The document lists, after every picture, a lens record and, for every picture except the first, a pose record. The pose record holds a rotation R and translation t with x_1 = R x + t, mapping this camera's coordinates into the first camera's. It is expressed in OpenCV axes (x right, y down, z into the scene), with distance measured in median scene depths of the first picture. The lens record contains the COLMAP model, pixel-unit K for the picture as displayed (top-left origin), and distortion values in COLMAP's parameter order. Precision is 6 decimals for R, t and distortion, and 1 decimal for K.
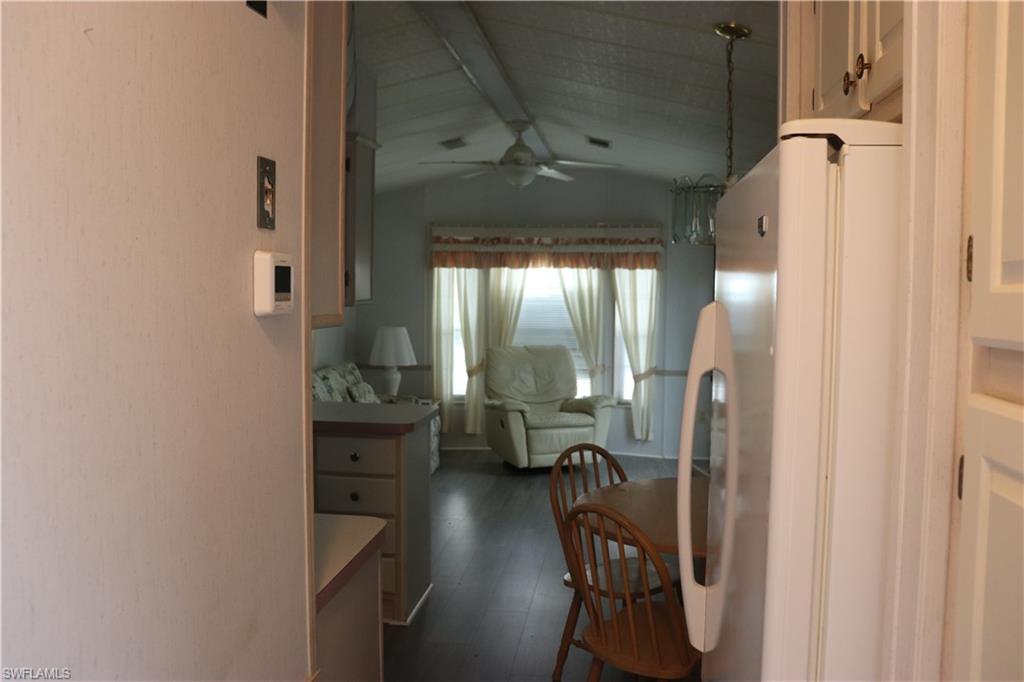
lens RADIAL K [[879.4, 0, 512.0], [0, 879.4, 341.0], [0, 0, 1]] dist [-0.188841, 0.224791]
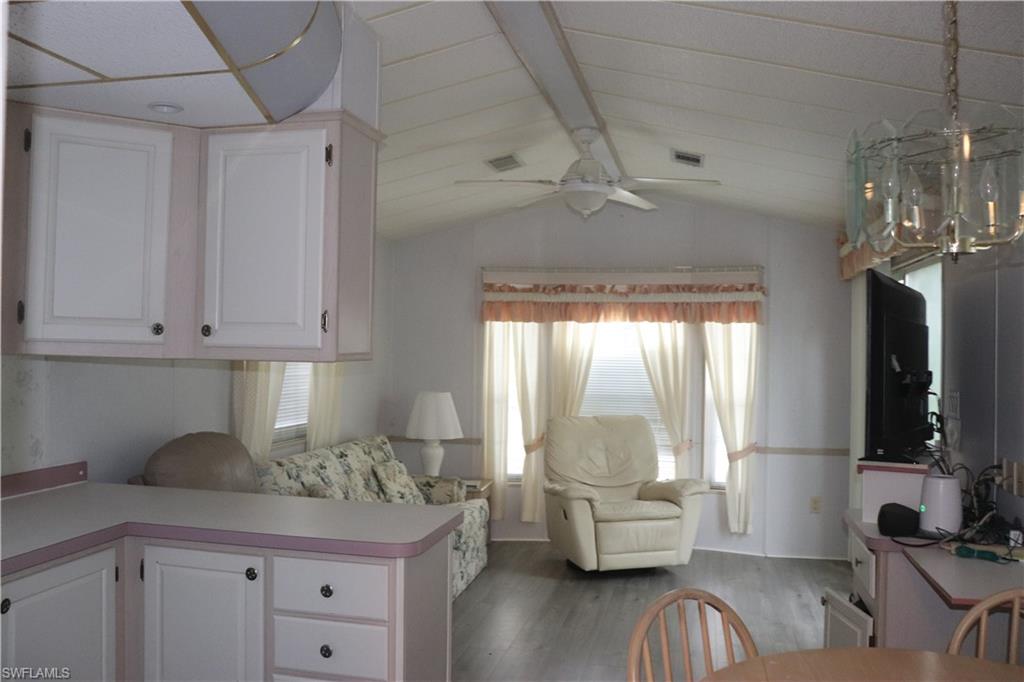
lens RADIAL K [[879.4, 0, 512.0], [0, 879.4, 341.0], [0, 0, 1]] dist [-0.188841, 0.224791]
pose [[0.996498, 0.002153, -0.083589, 0.006132], [-0.008285, 0.997291, -0.073085, -0.004063], [0.083205, 0.073521, 0.993817, 0.178394]]
